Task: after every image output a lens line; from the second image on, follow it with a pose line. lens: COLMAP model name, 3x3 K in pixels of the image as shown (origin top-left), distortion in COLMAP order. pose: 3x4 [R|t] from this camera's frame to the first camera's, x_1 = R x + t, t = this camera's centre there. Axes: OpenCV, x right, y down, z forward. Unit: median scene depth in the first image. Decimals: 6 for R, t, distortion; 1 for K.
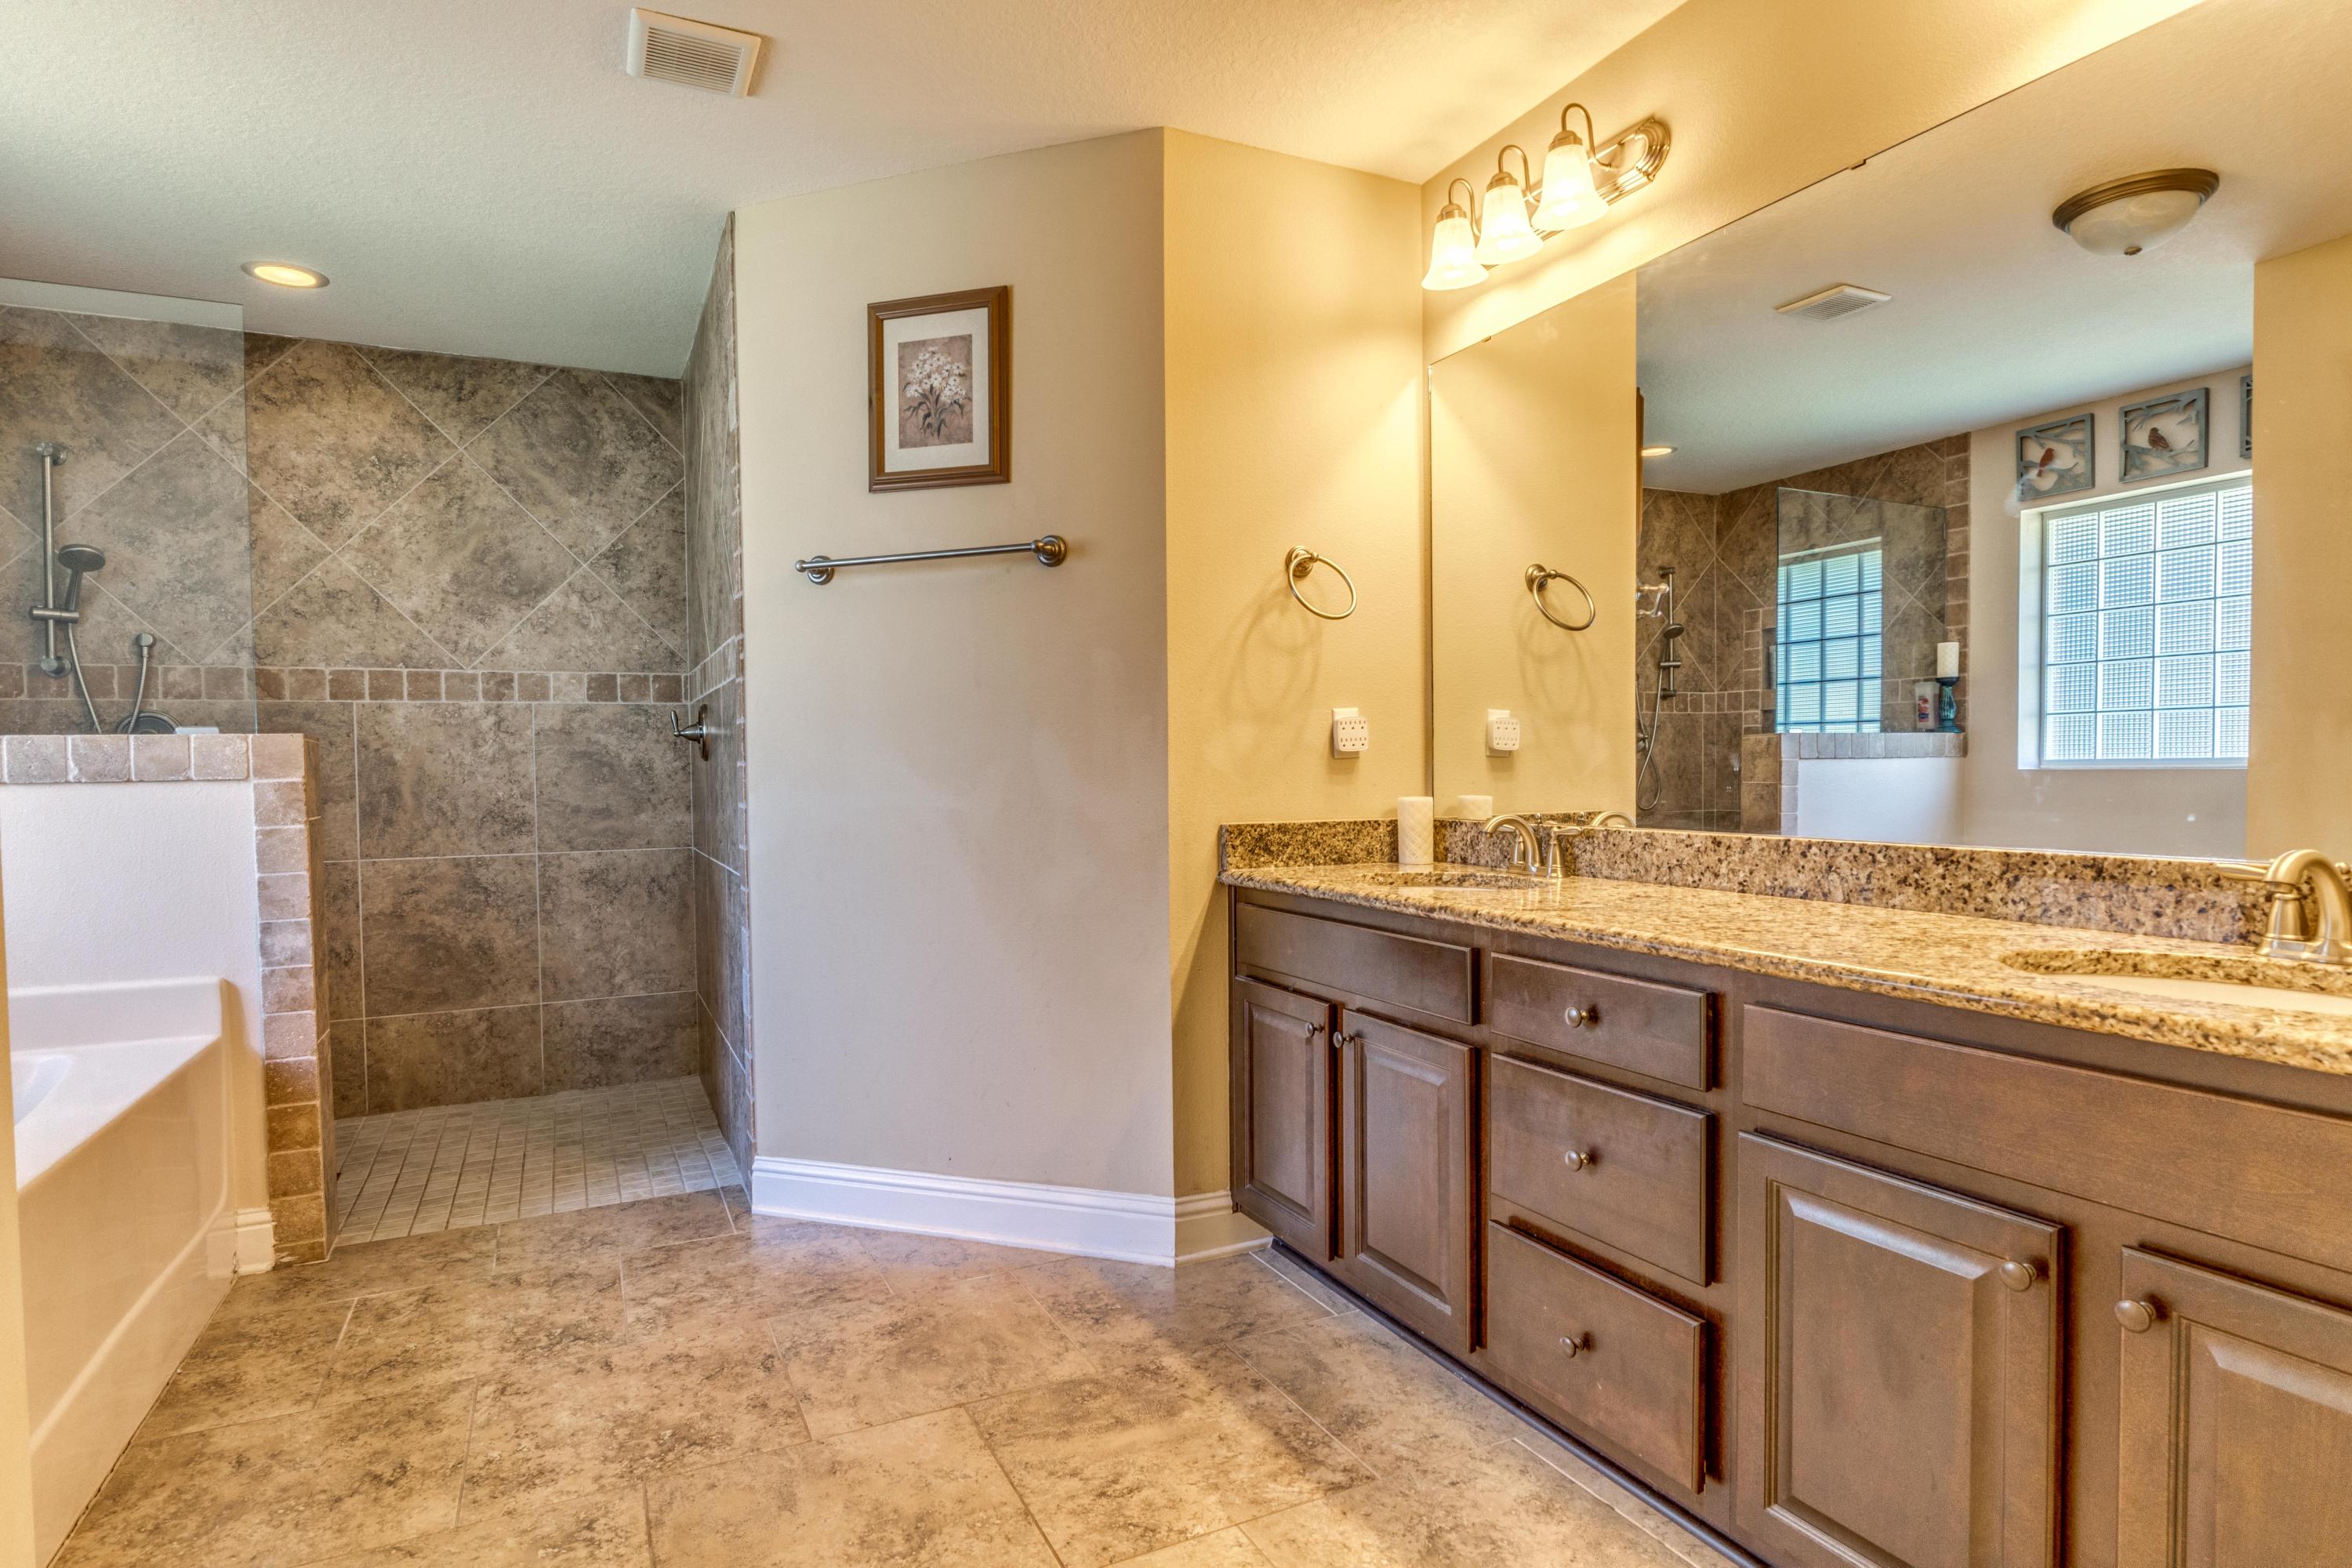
lens RADIAL K [[1249.2, 0, 1168.5], [0, 1249.2, 797.1], [0, 0, 1]] dist [-0.006081, -0.000707]
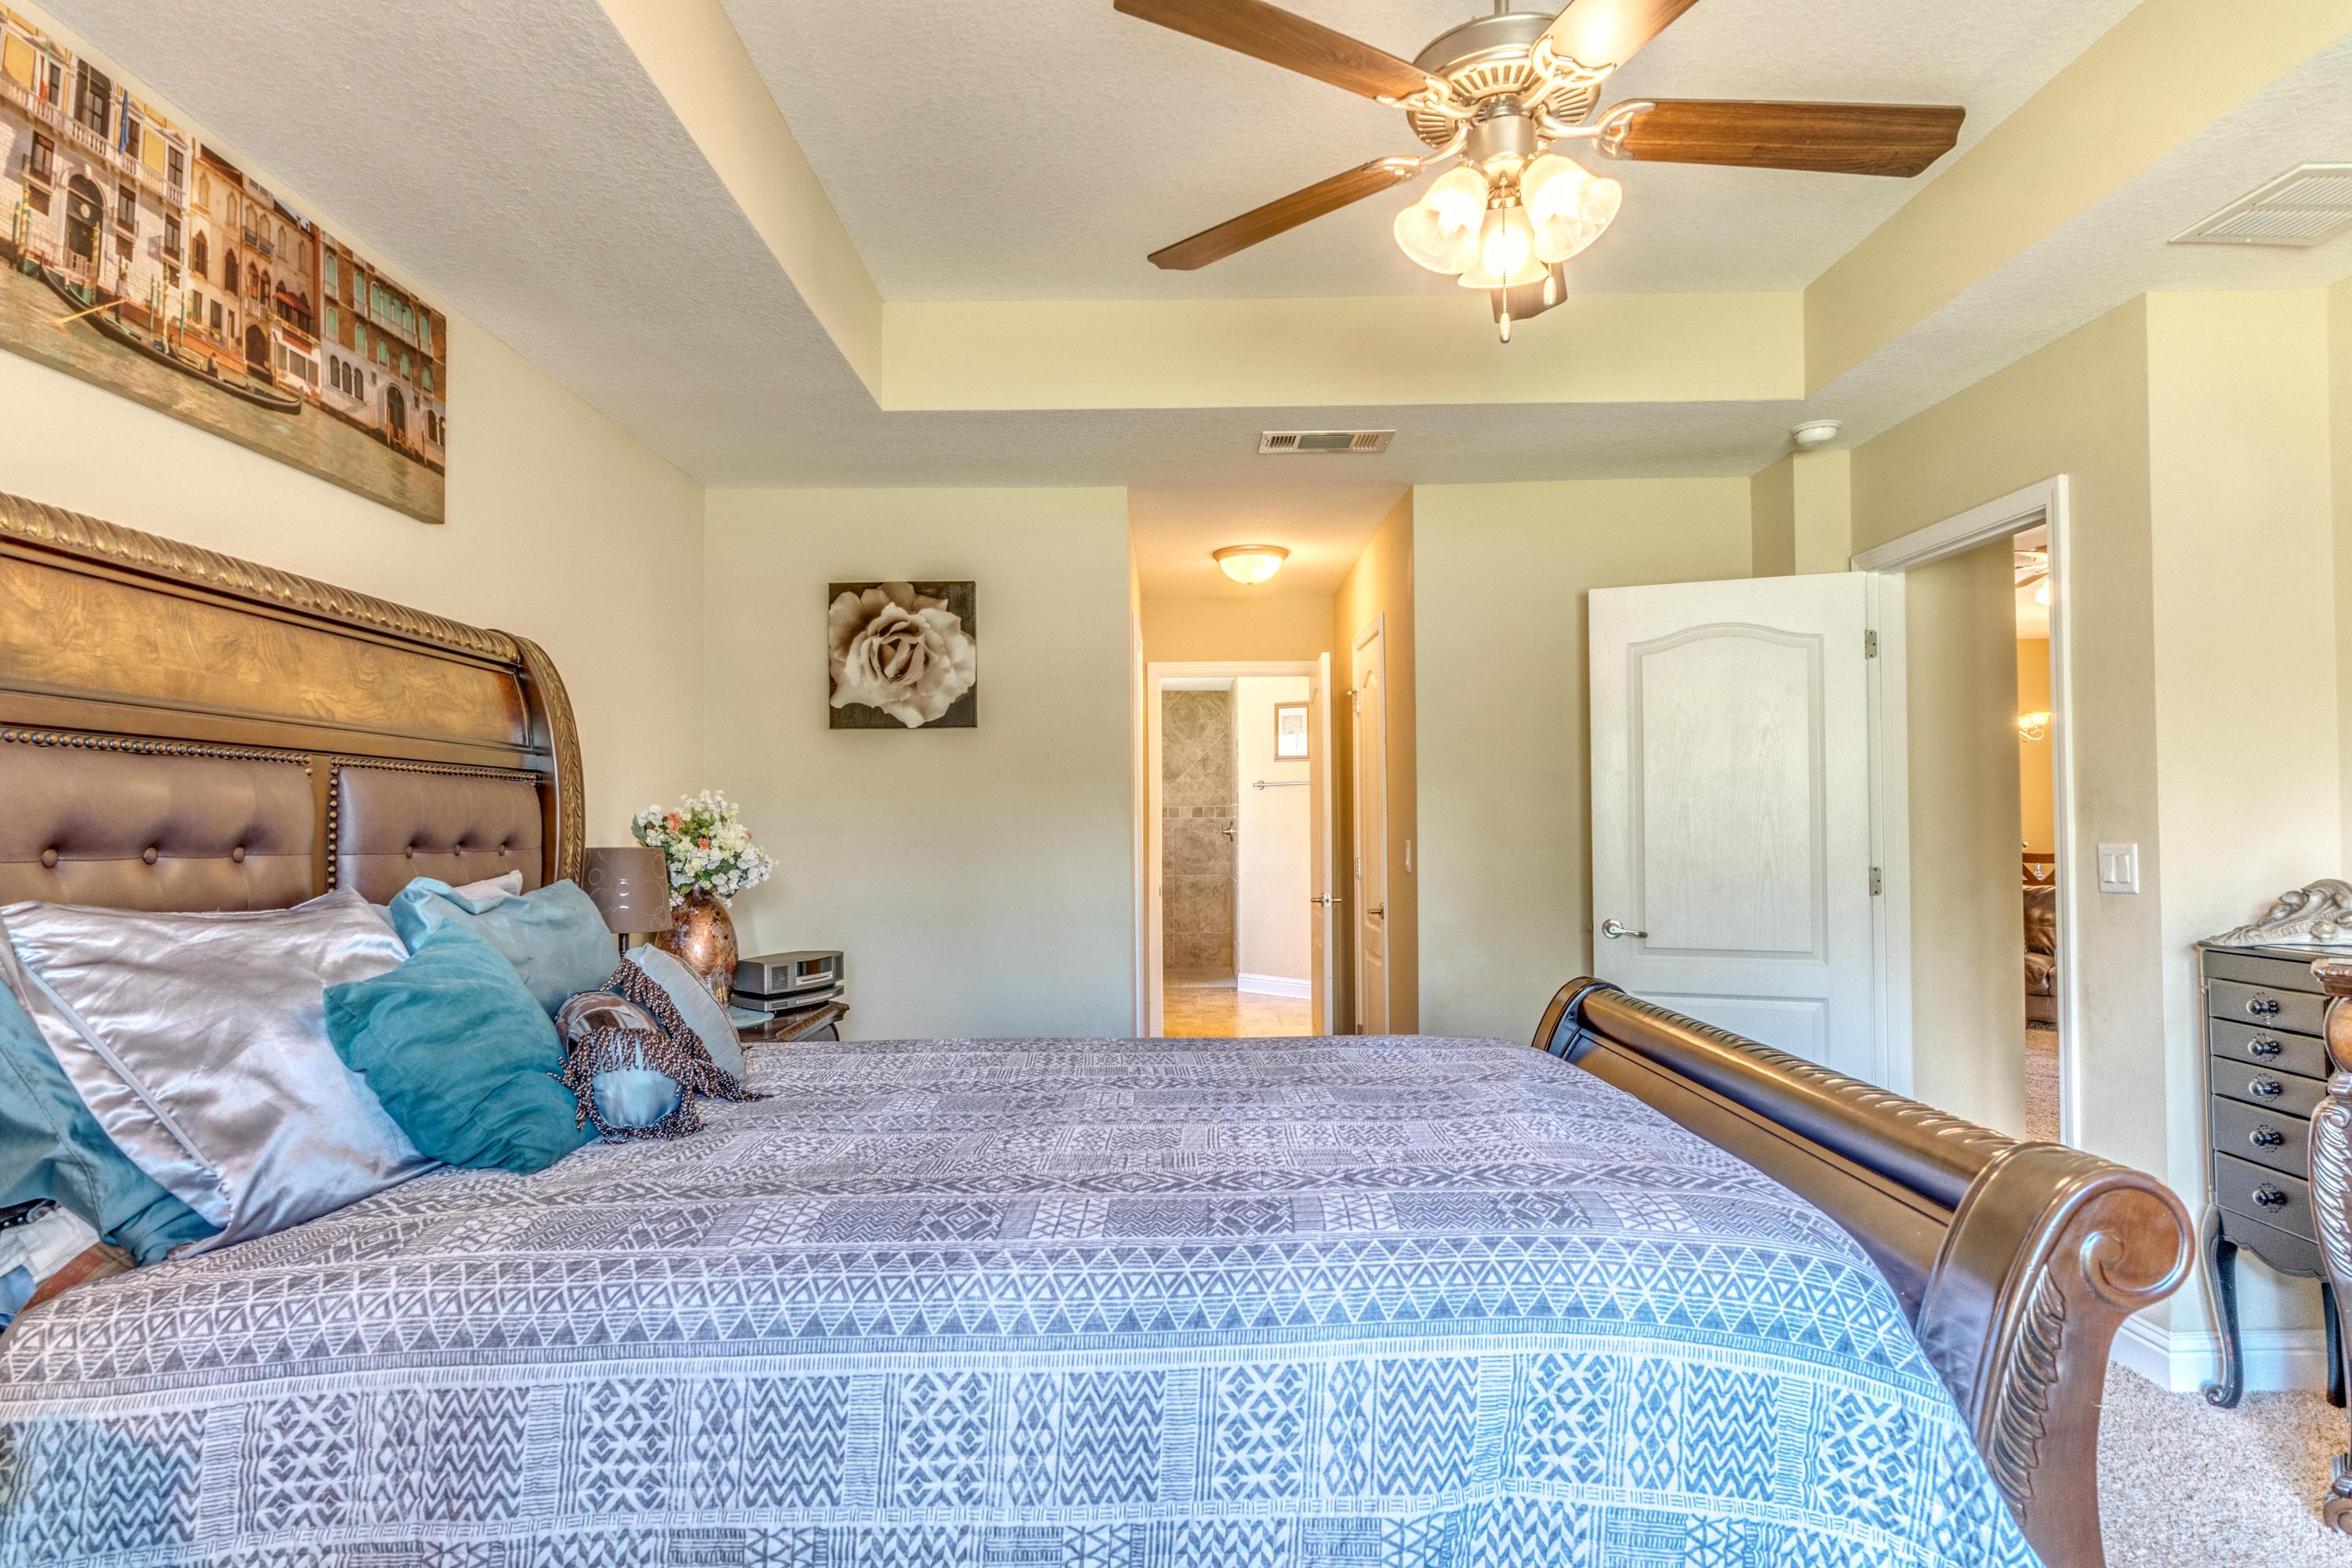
lens RADIAL K [[1249.2, 0, 1178.9], [0, 1249.2, 791.4], [0, 0, 1]] dist [-0.006081, -0.000707]
pose [[0.905051, -0.000992, -0.425302, 0.754885], [-0.020490, 0.998734, -0.045932, -0.013121], [0.424809, 0.050285, 0.903885, -1.674101]]
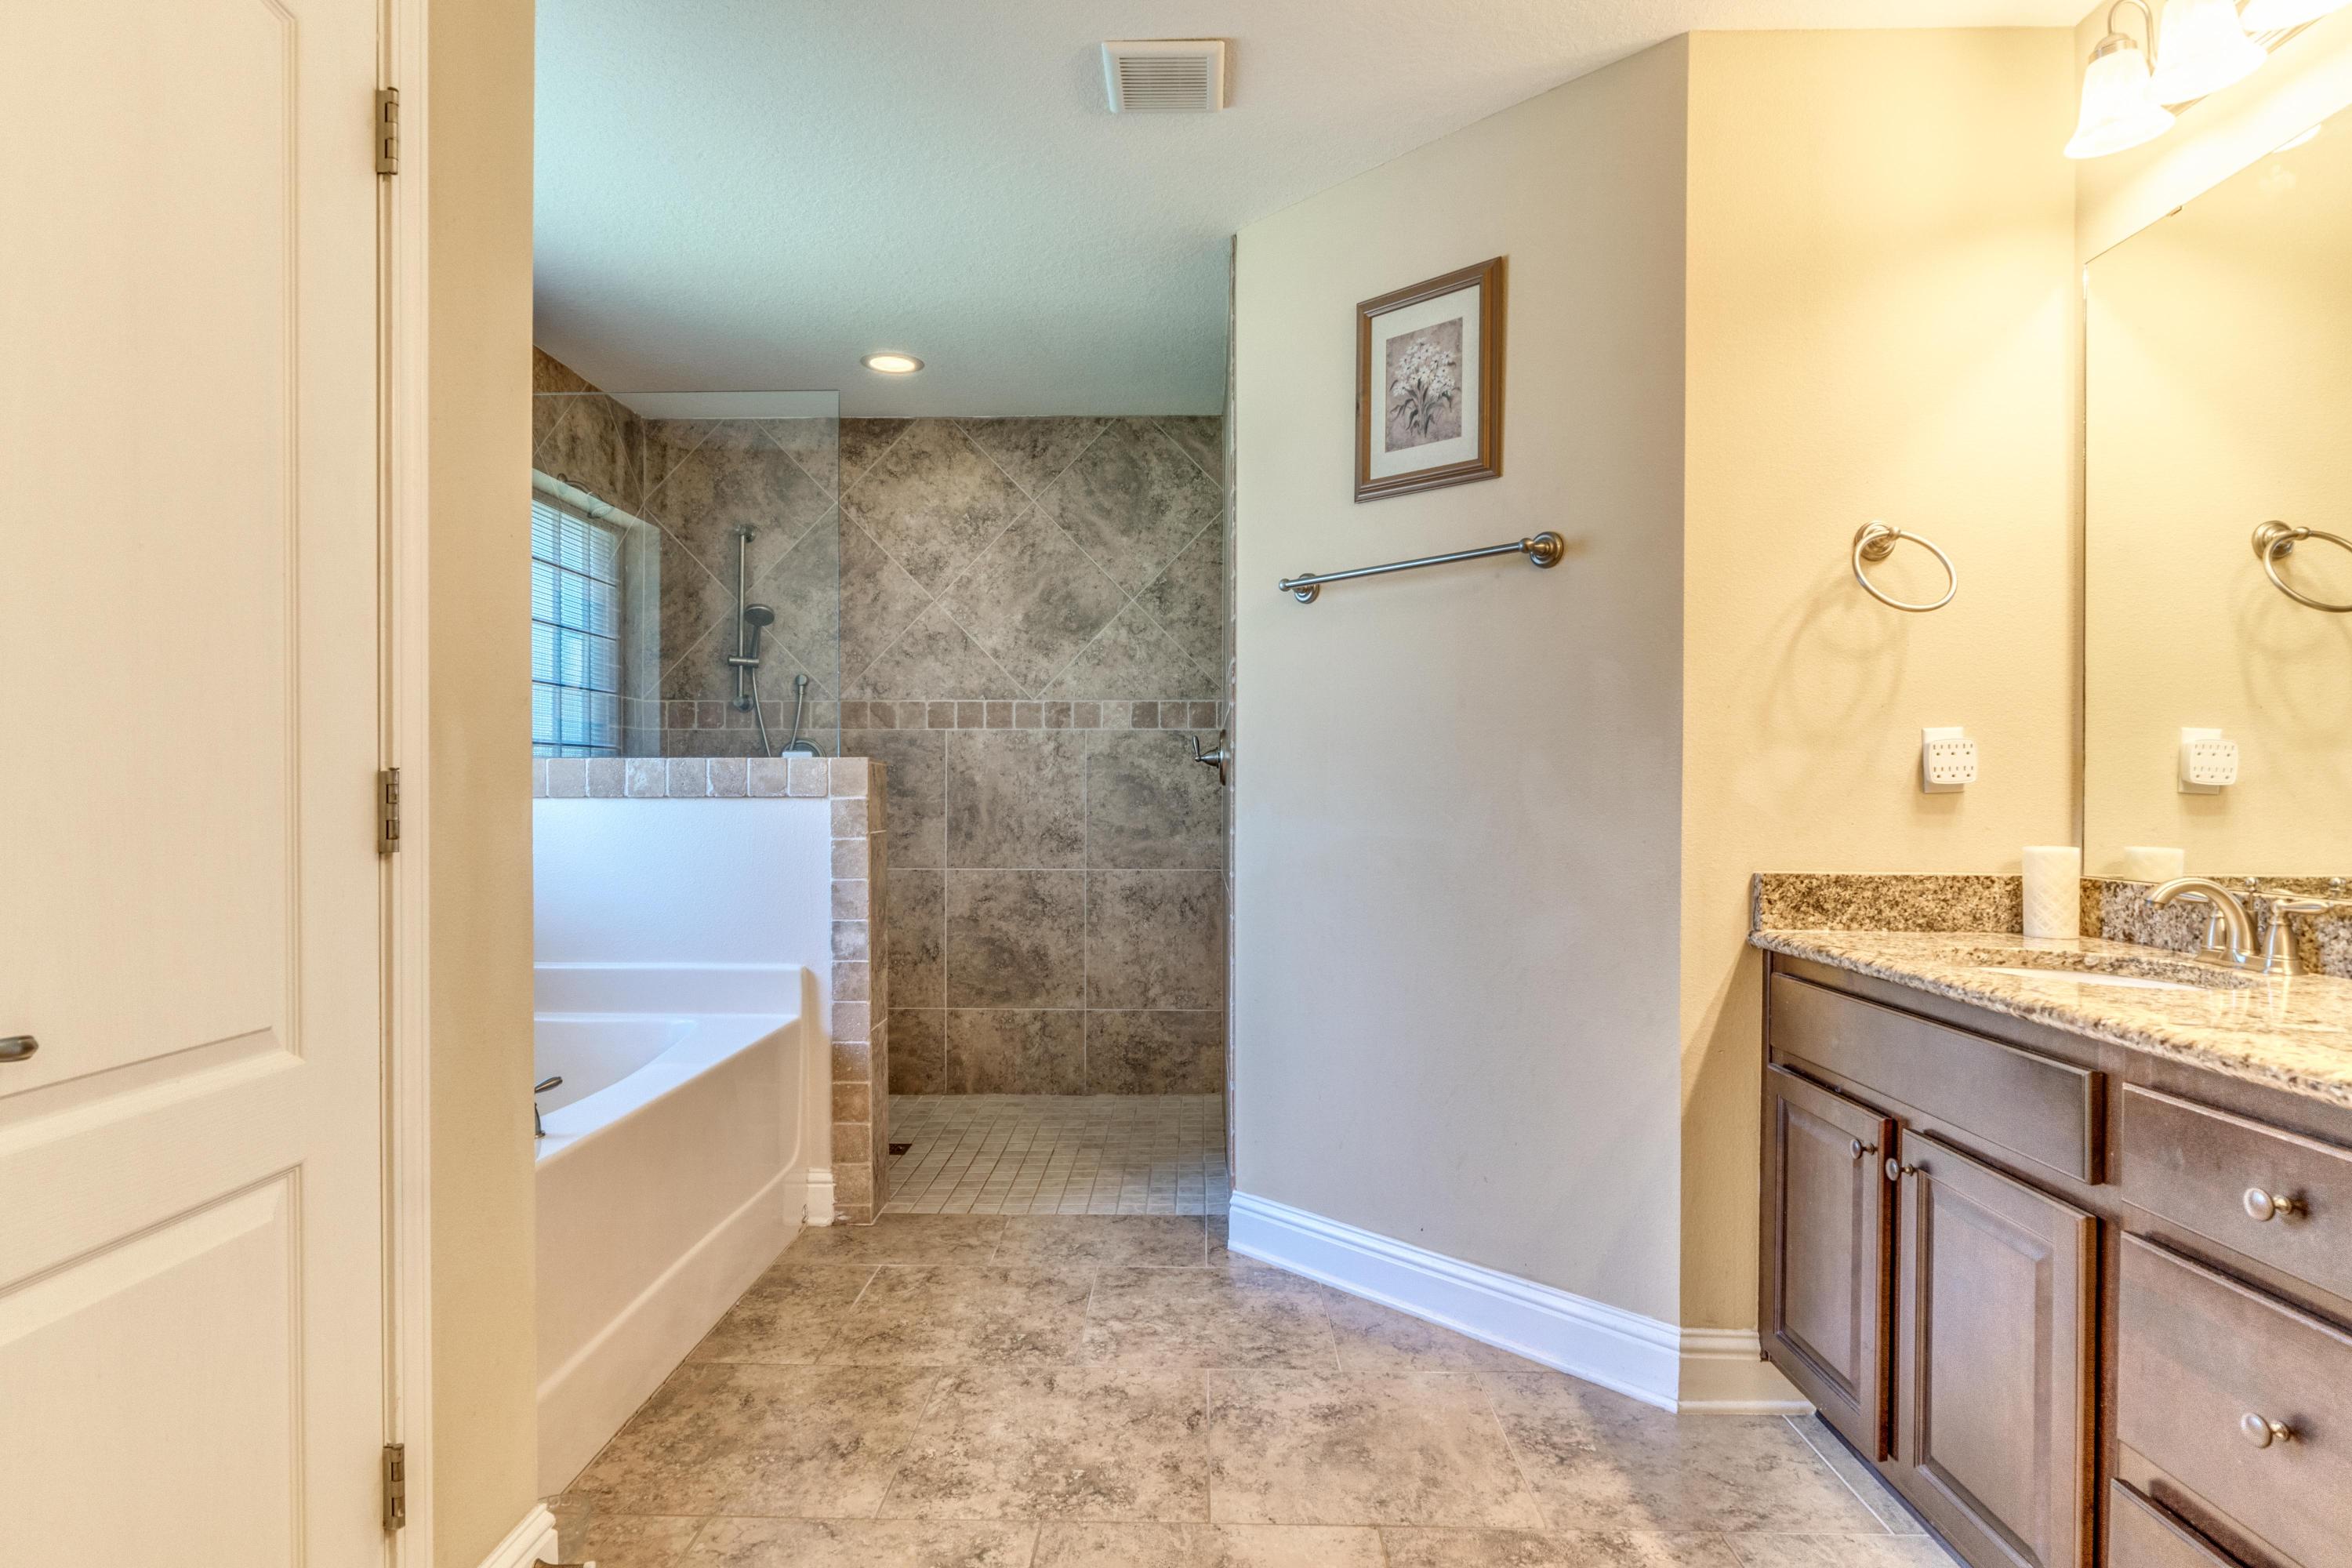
lens RADIAL K [[1249.2, 0, 1166.9], [0, 1249.2, 797.0], [0, 0, 1]] dist [-0.006081, -0.000707]
pose [[0.888577, 0.016828, -0.458418, 0.058520], [-0.026401, 0.999547, -0.014481, -0.004198], [0.457966, 0.024970, 0.888619, 0.088252]]
